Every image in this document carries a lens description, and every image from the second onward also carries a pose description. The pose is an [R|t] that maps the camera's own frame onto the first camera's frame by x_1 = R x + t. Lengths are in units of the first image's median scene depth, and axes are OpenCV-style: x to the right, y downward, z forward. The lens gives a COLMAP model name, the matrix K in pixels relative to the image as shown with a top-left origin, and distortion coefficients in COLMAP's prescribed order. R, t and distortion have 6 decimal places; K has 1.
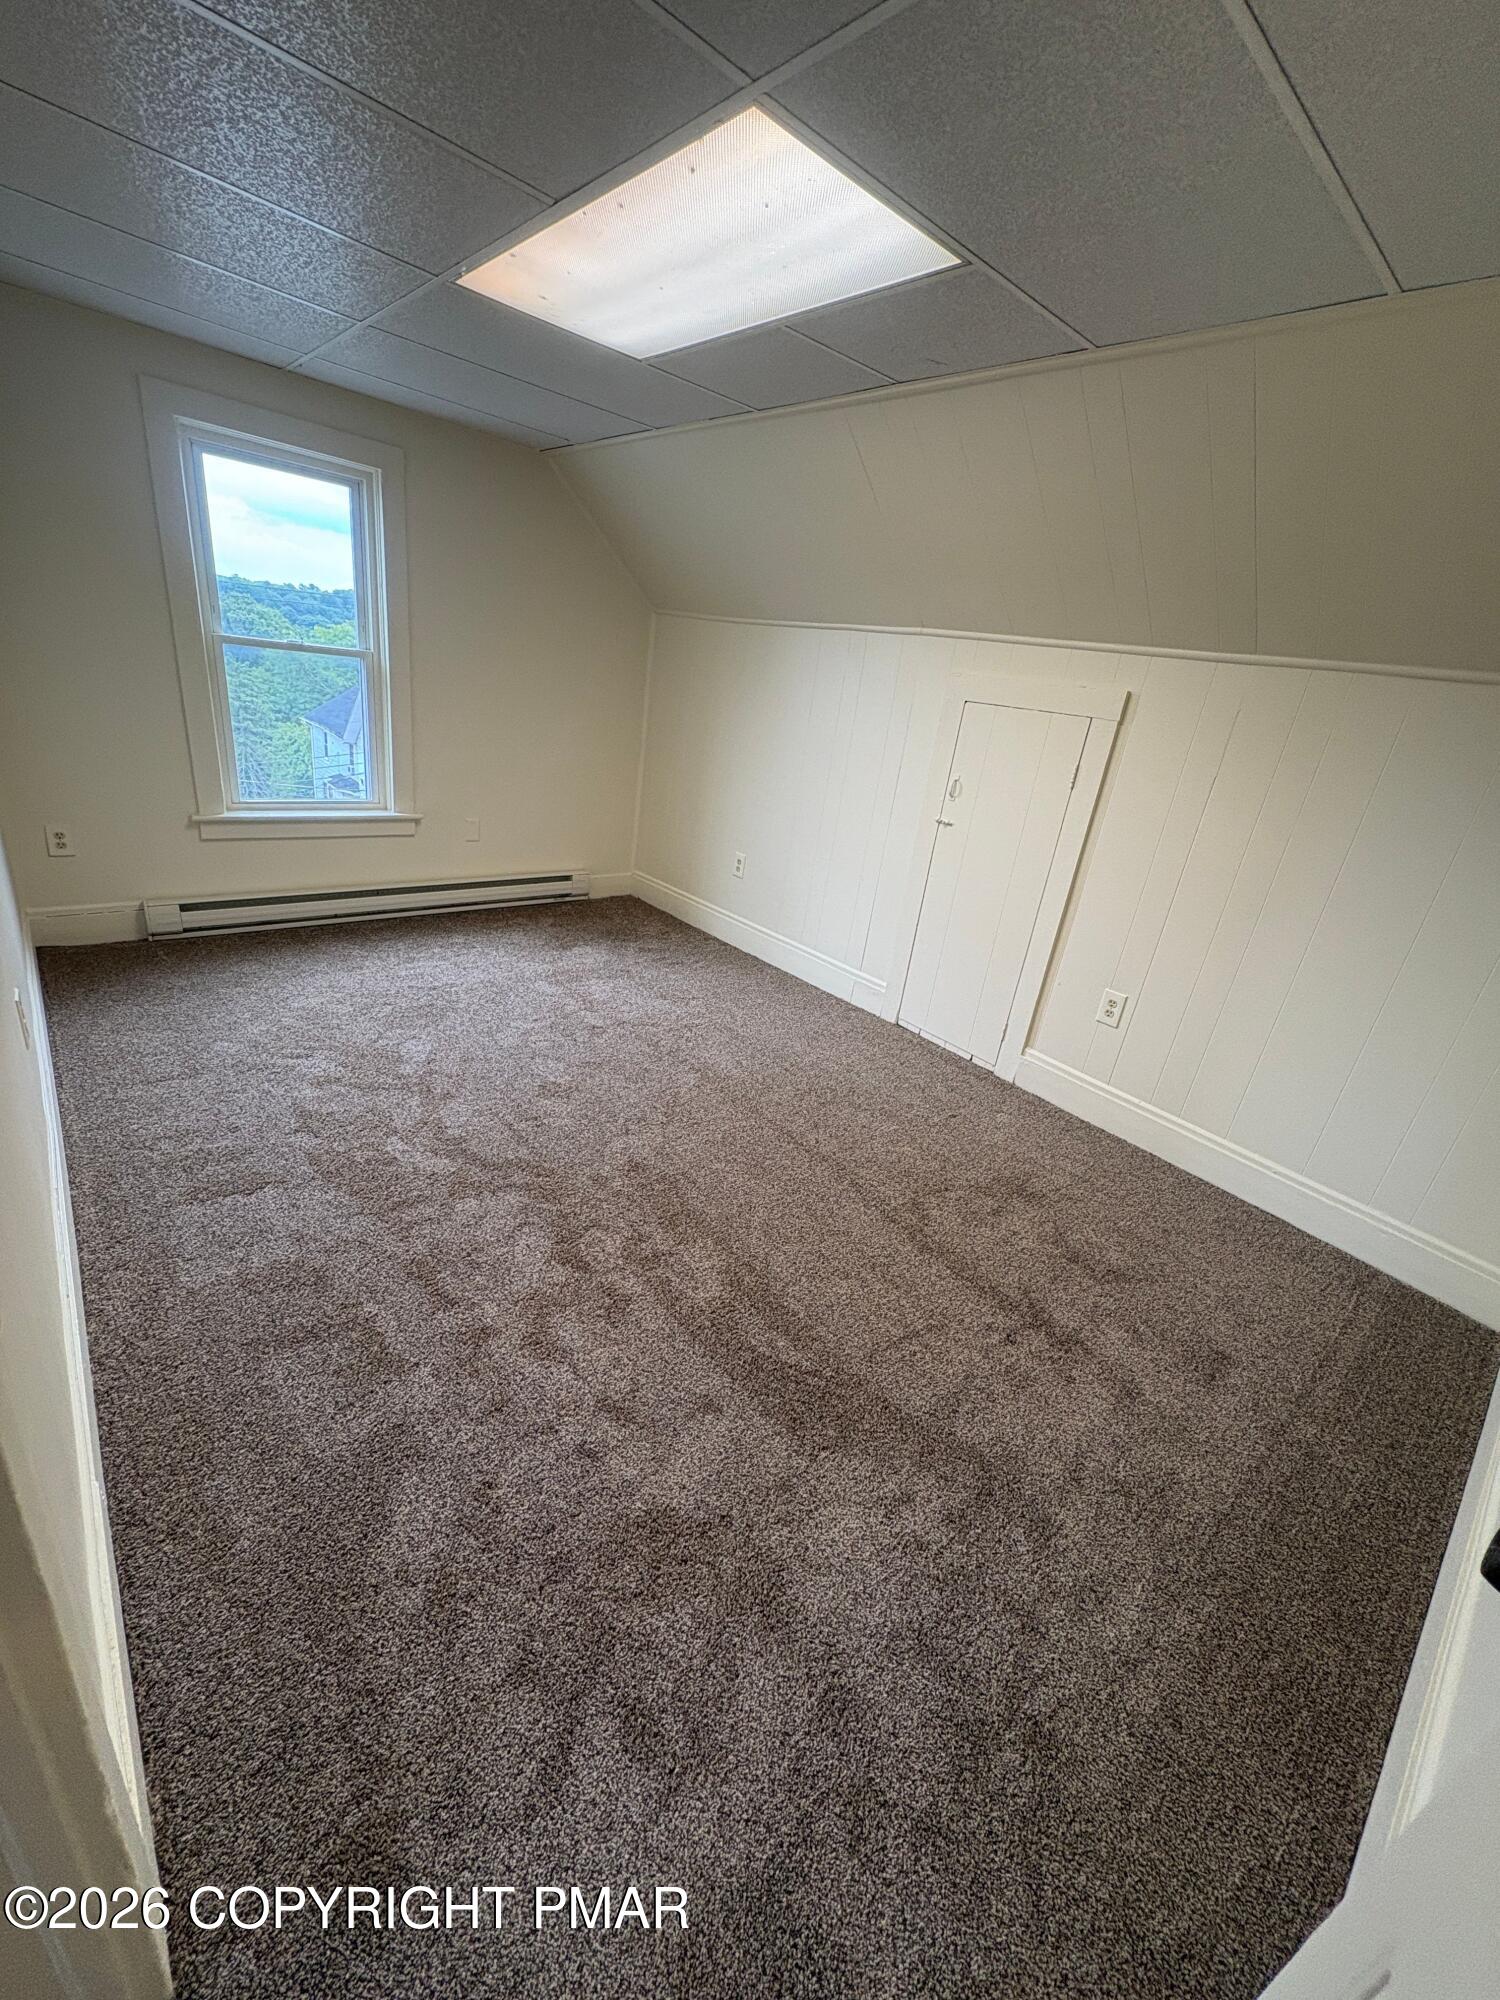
lens RADIAL K [[794.9, 0, 750.0], [0, 794.9, 1000.0], [0, 0, 1]] dist [0.001512, 0.000145]
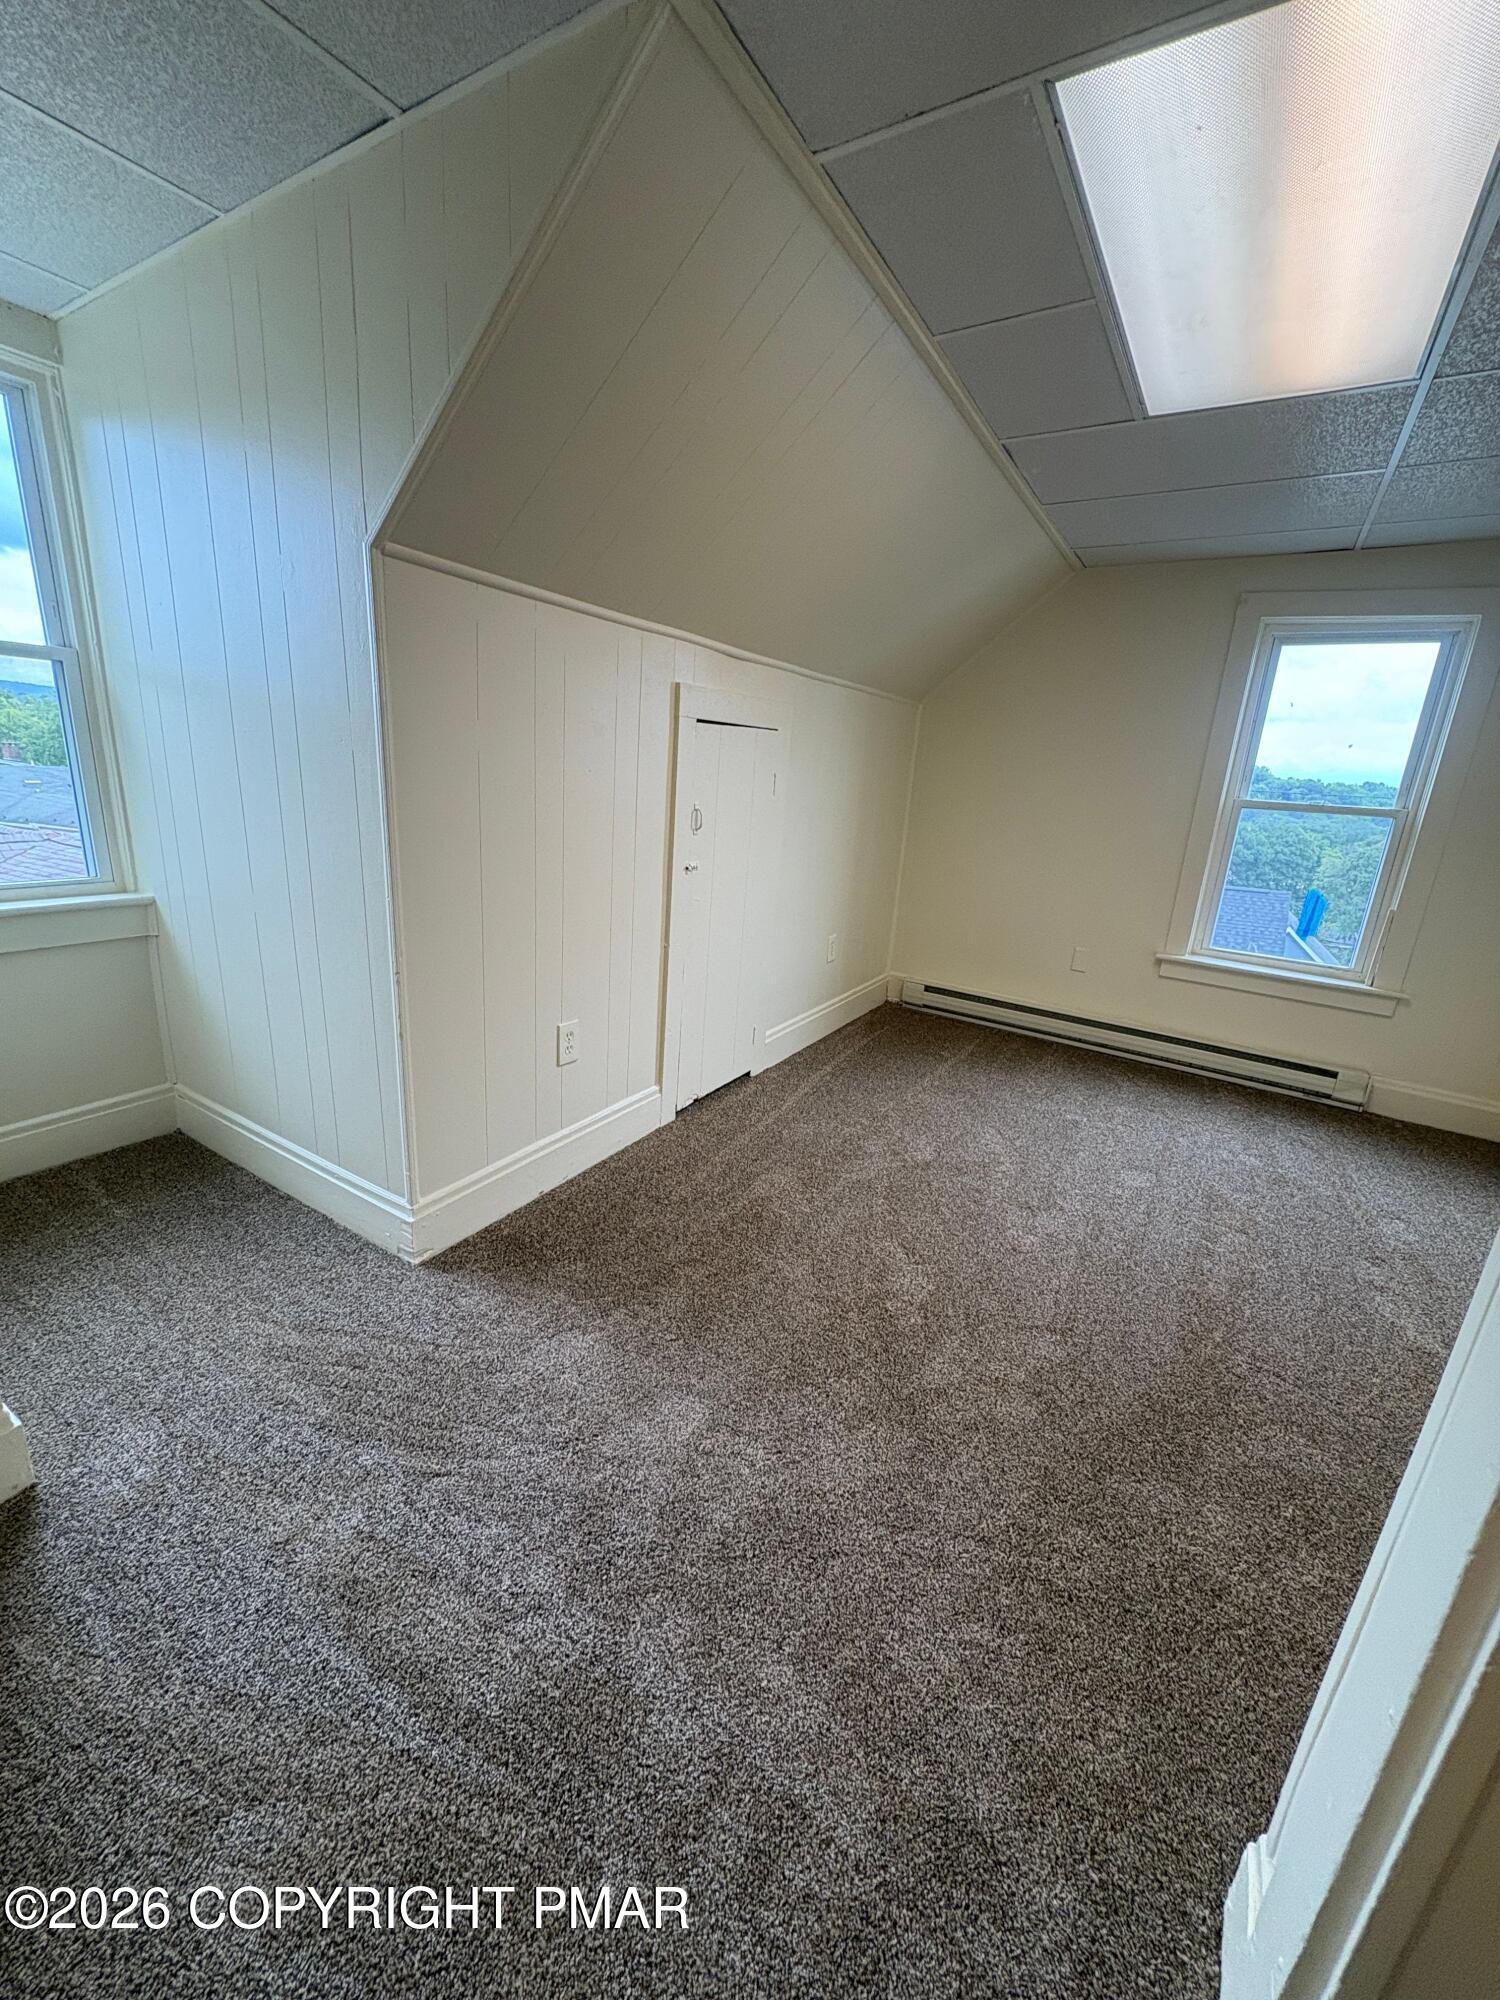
lens RADIAL K [[774.9, 0, 754.3], [0, 774.9, 962.0], [0, 0, 1]] dist [0.000666, 0.000052]
pose [[0.296962, 0.153492, -0.942472, 0.262915], [-0.381987, 0.923678, 0.030071, -0.067103], [0.875156, 0.351082, 0.332930, 0.265387]]
